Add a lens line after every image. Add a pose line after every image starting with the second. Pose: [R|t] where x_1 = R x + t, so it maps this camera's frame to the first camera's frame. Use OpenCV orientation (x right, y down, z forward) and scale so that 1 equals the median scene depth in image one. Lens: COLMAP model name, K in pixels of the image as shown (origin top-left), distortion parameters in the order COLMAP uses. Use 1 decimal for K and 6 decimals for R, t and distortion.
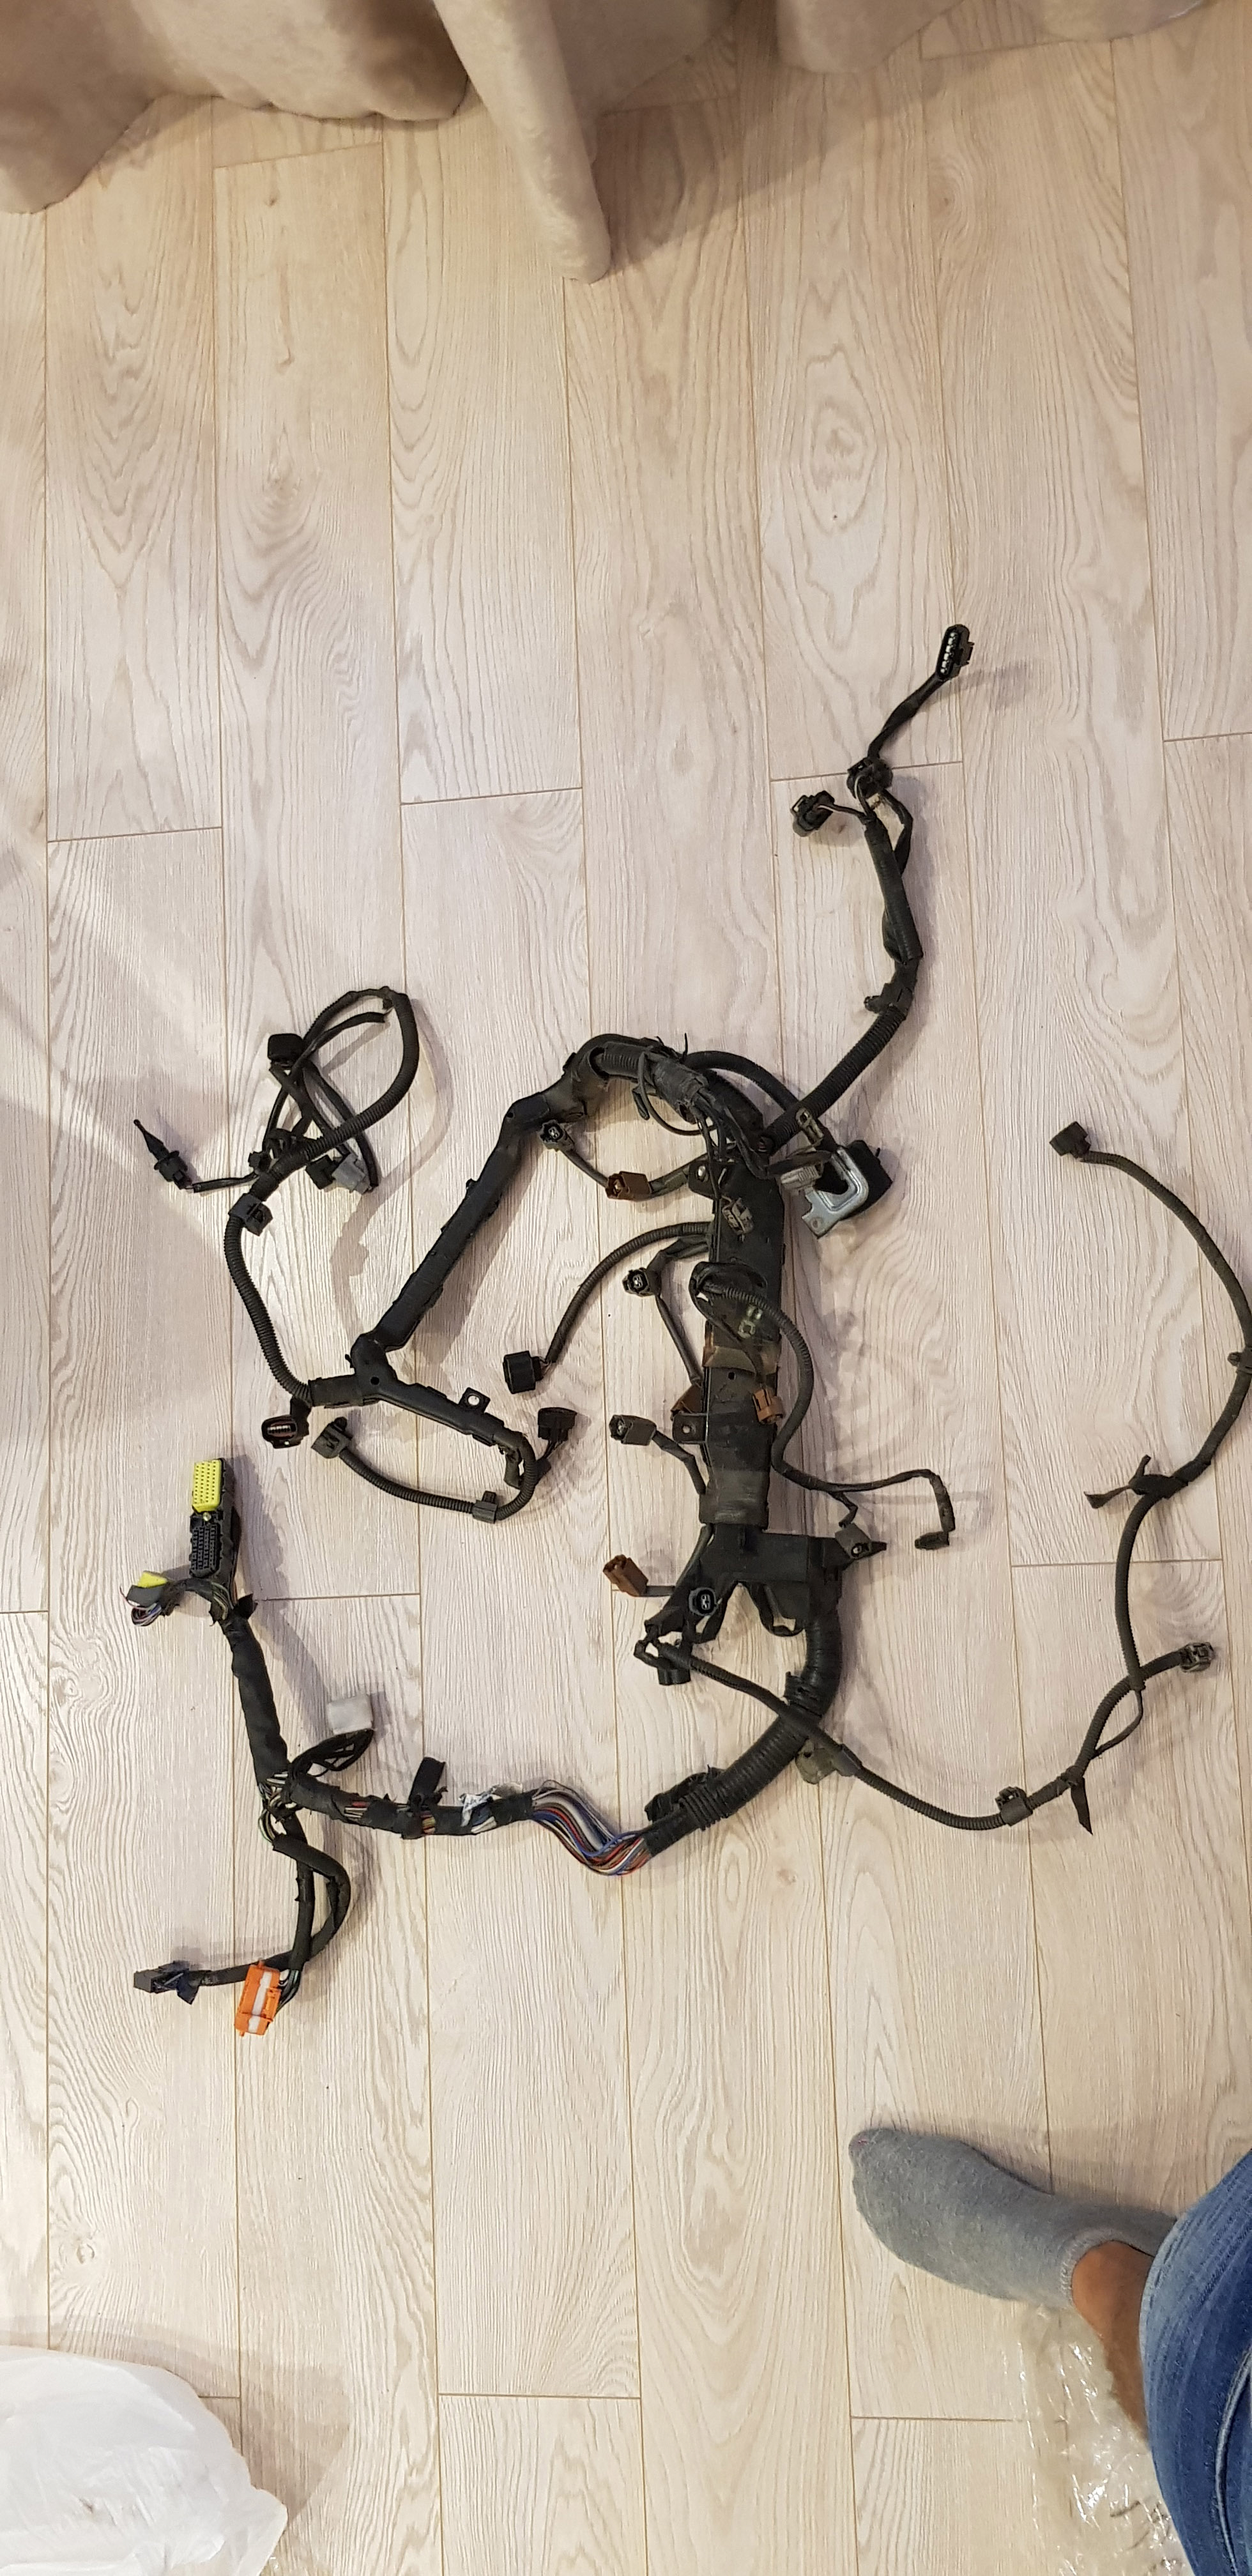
lens RADIAL K [[2049.6, 0, 643.4], [0, 2049.6, 1284.2], [0, 0, 1]] dist [0.056598, -0.127035]
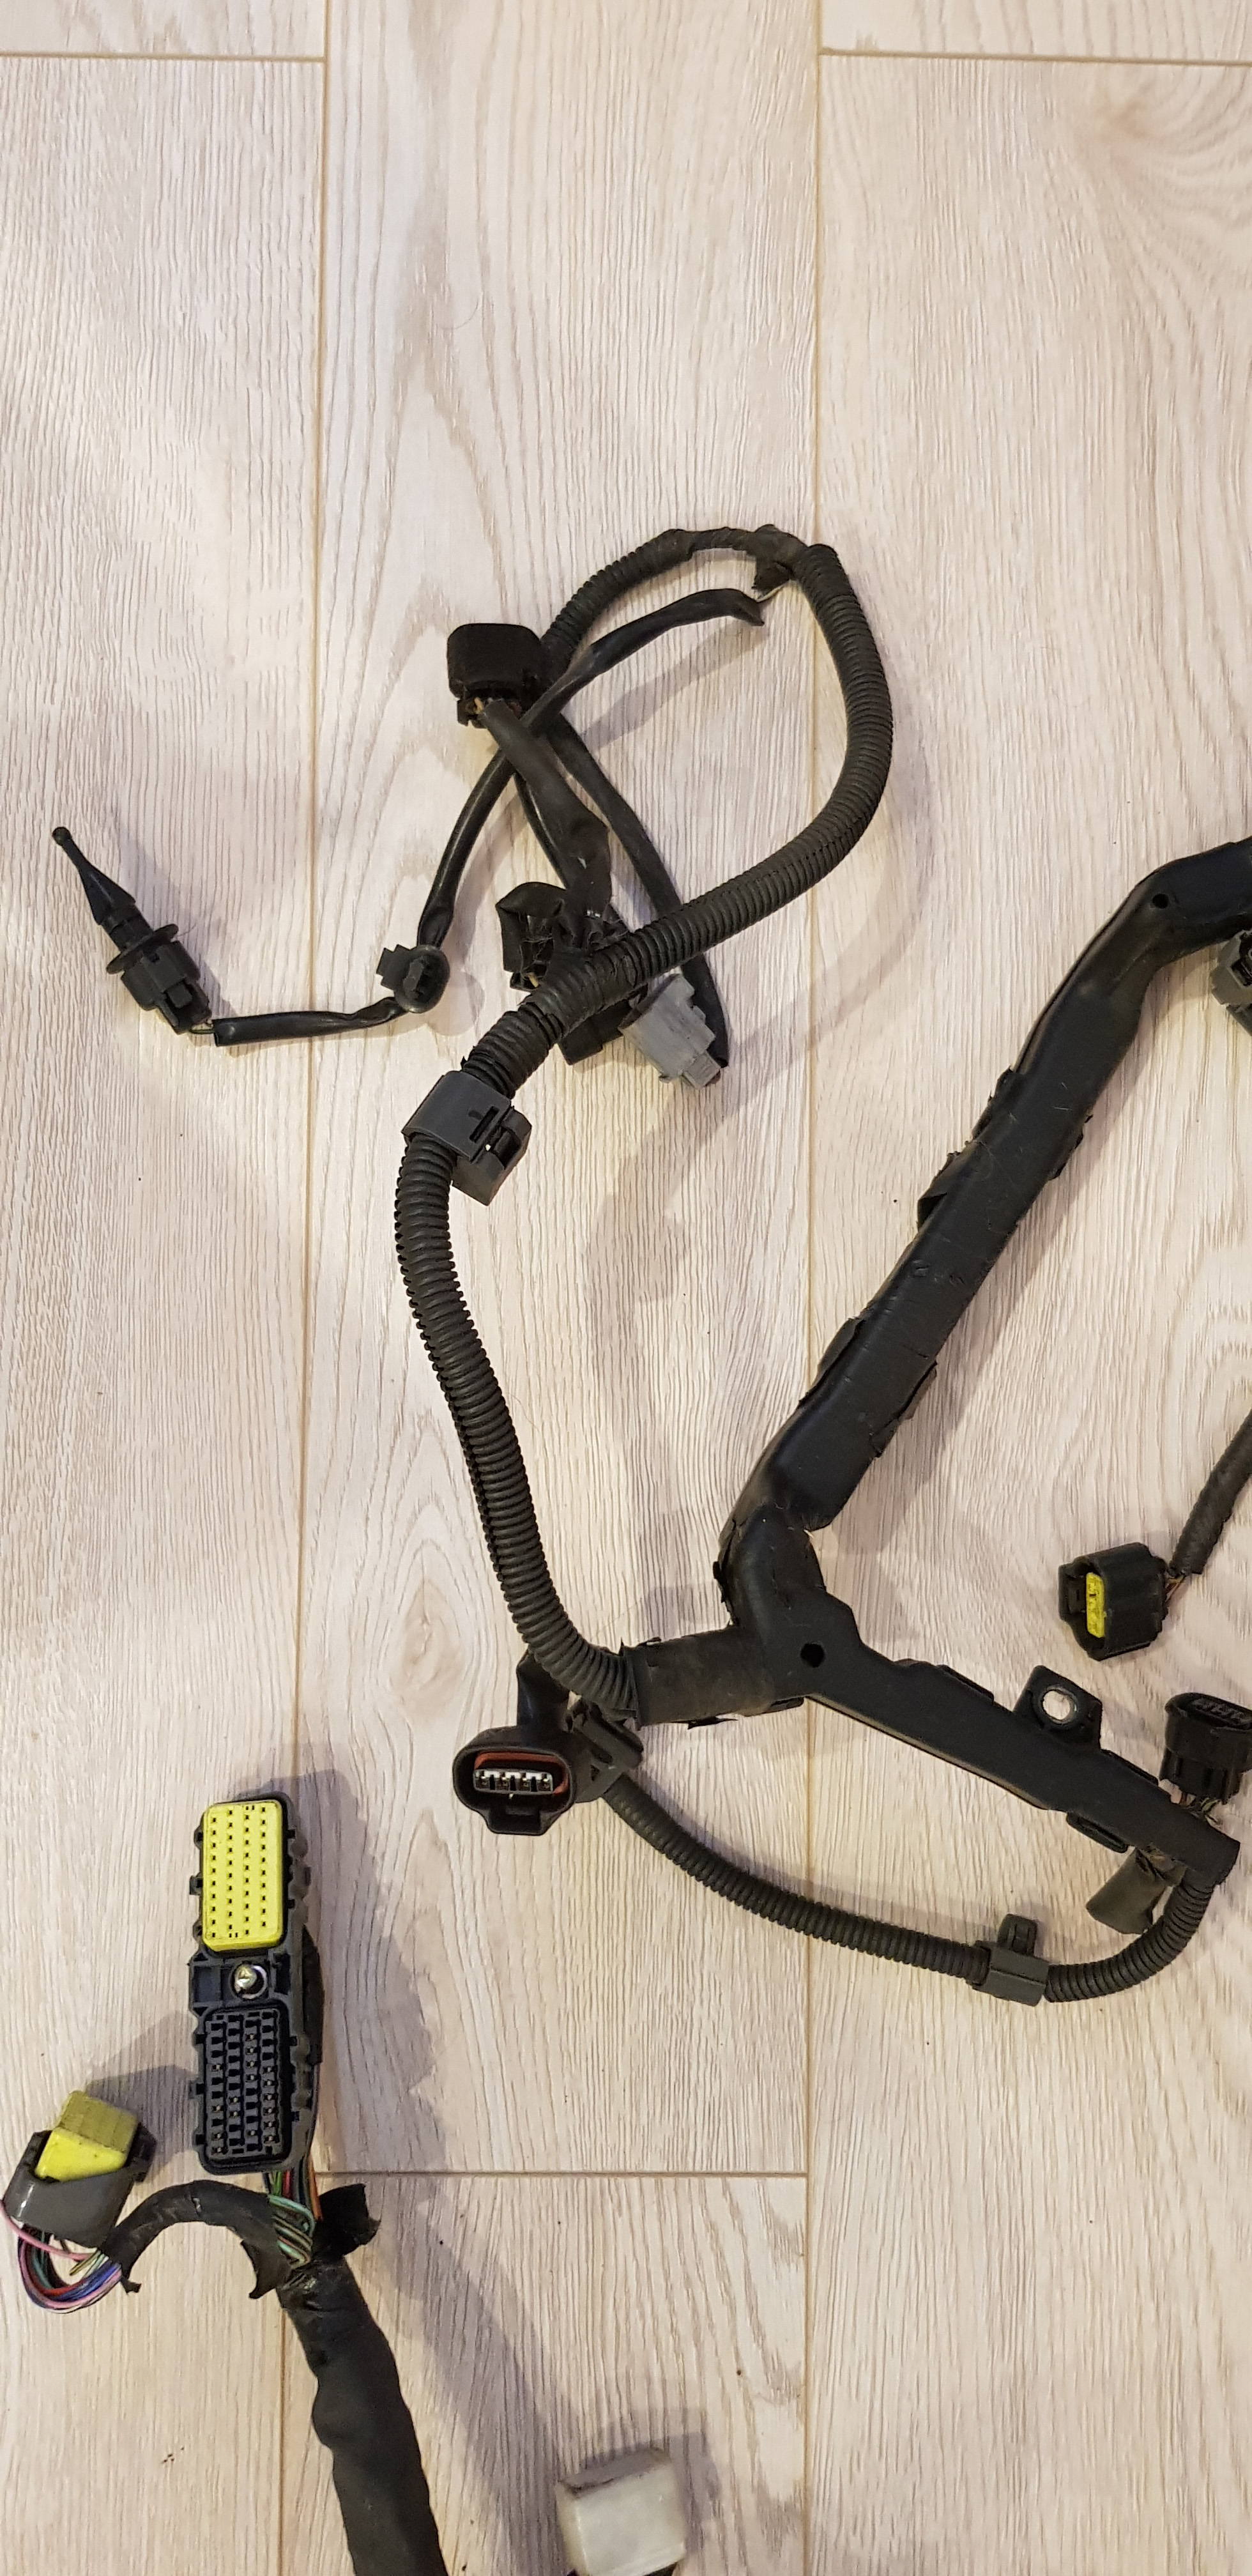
lens RADIAL K [[2049.6, 0, 625.3], [0, 2049.6, 1288.0], [0, 0, 1]] dist [0.056598, -0.127035]
pose [[0.984893, 0.057430, 0.163366, -0.204290], [-0.070036, 0.994908, 0.072481, -0.033214], [-0.158372, -0.082828, 0.983899, 0.624489]]
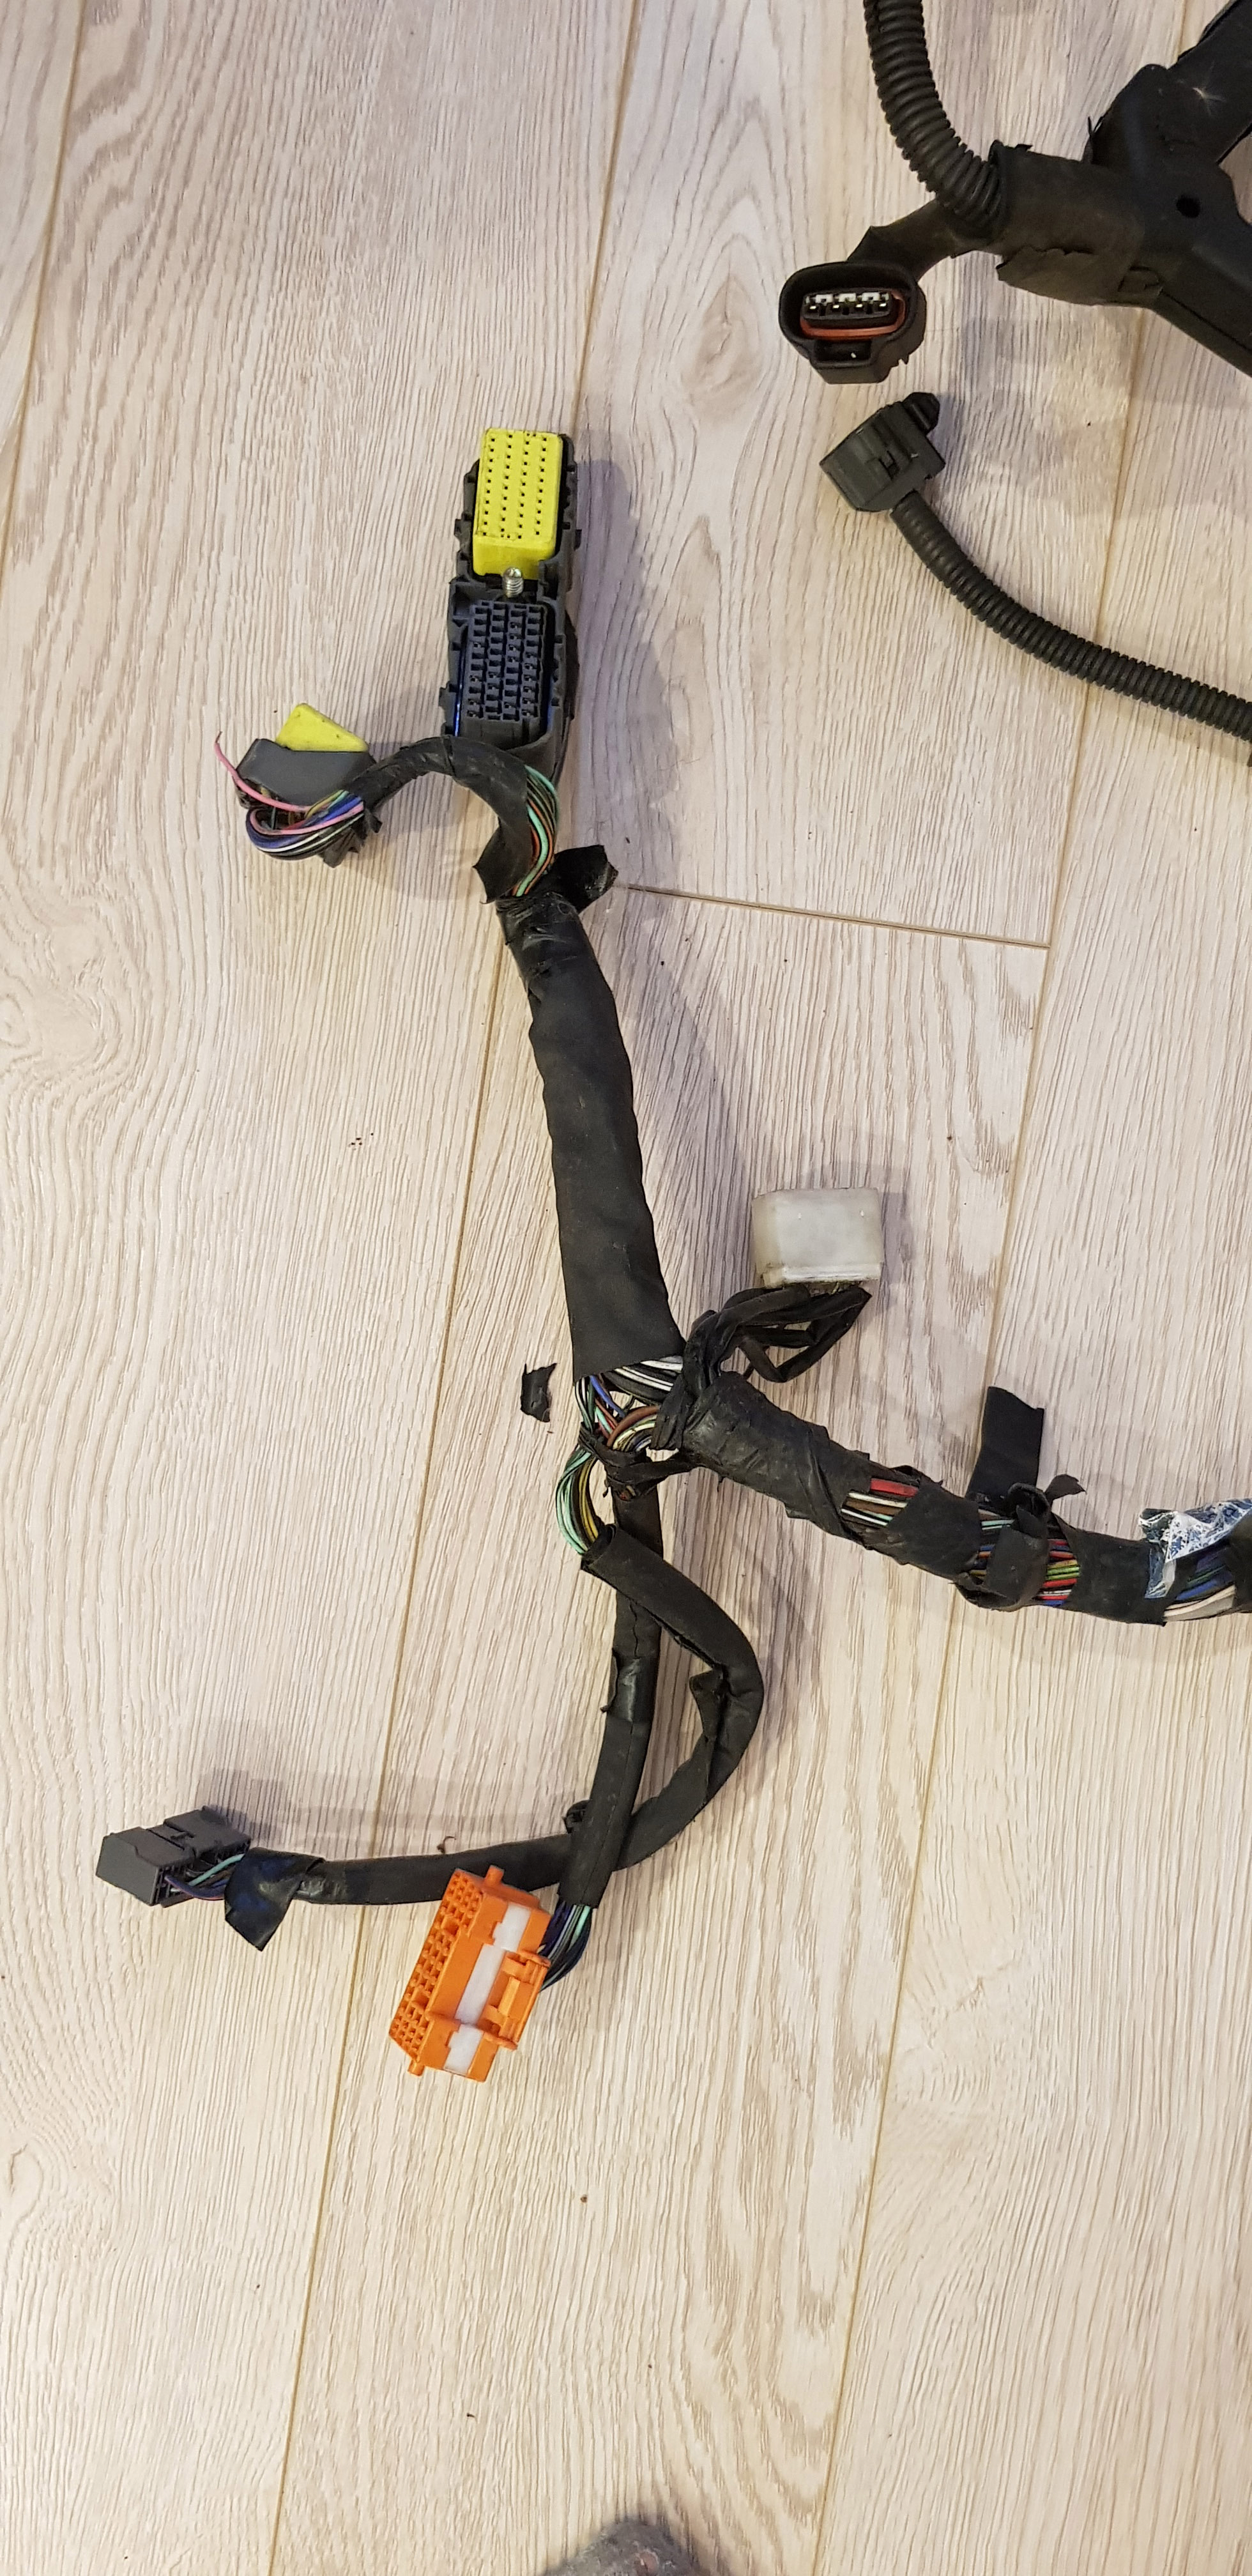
lens RADIAL K [[2049.6, 0, 621.1], [0, 2049.6, 1307.9], [0, 0, 1]] dist [0.056598, -0.127035]
pose [[0.973850, 0.175237, 0.144598, -0.214071], [-0.196454, 0.969198, 0.148530, 0.167062], [-0.114117, -0.173052, 0.978279, 0.622900]]
